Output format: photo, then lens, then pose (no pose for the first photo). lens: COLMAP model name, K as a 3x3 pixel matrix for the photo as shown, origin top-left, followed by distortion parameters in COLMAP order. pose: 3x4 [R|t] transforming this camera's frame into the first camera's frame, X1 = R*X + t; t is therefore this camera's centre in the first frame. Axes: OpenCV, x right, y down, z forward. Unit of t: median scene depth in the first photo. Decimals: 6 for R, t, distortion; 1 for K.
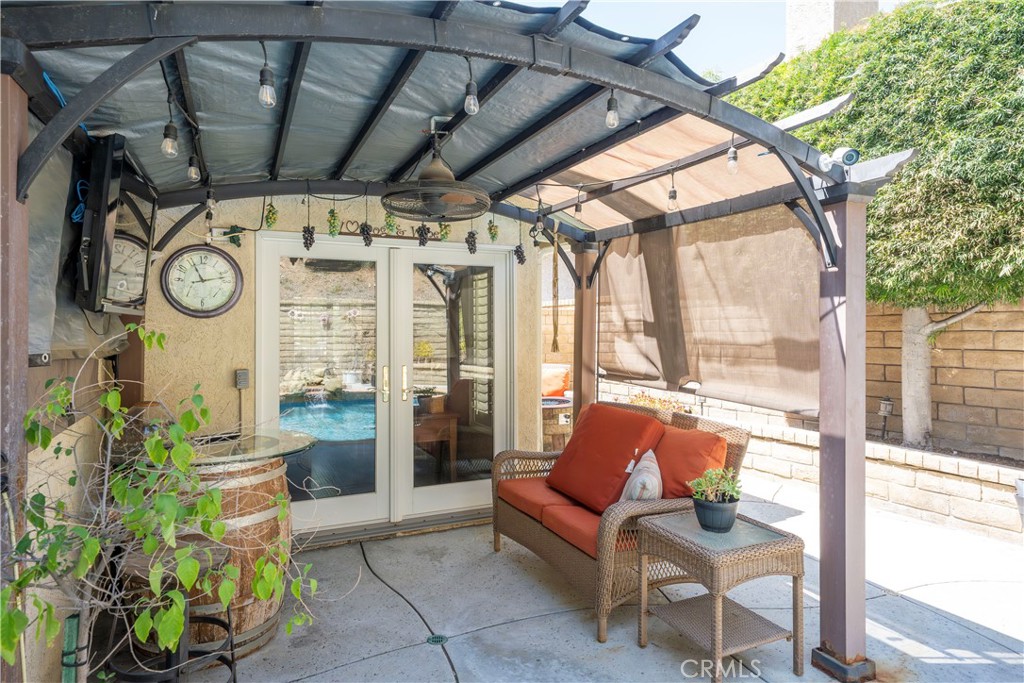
lens RADIAL K [[604.0, 0, 511.0], [0, 604.0, 338.0], [0, 0, 1]] dist [0.000920, 0.000162]
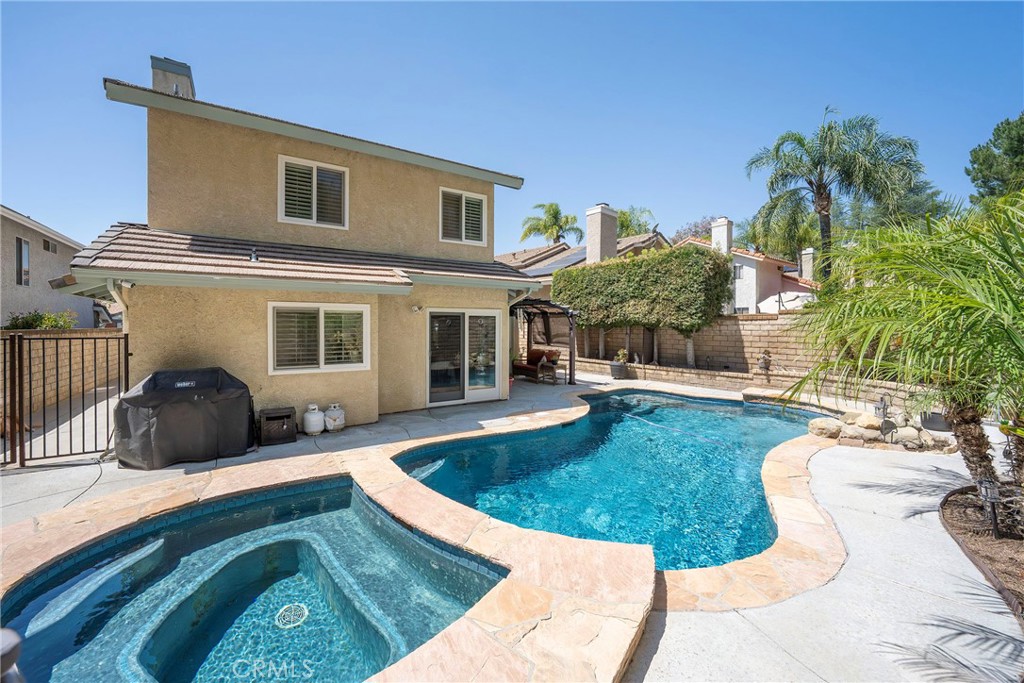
lens RADIAL K [[394.6, 0, 509.4], [0, 394.6, 332.2], [0, 0, 1]] dist [0.017203, 0.000278]
pose [[0.987251, -0.001075, 0.159166, -0.576518], [-0.001326, 0.999887, 0.014983, -0.075025], [-0.159164, -0.015003, 0.987138, -2.195867]]
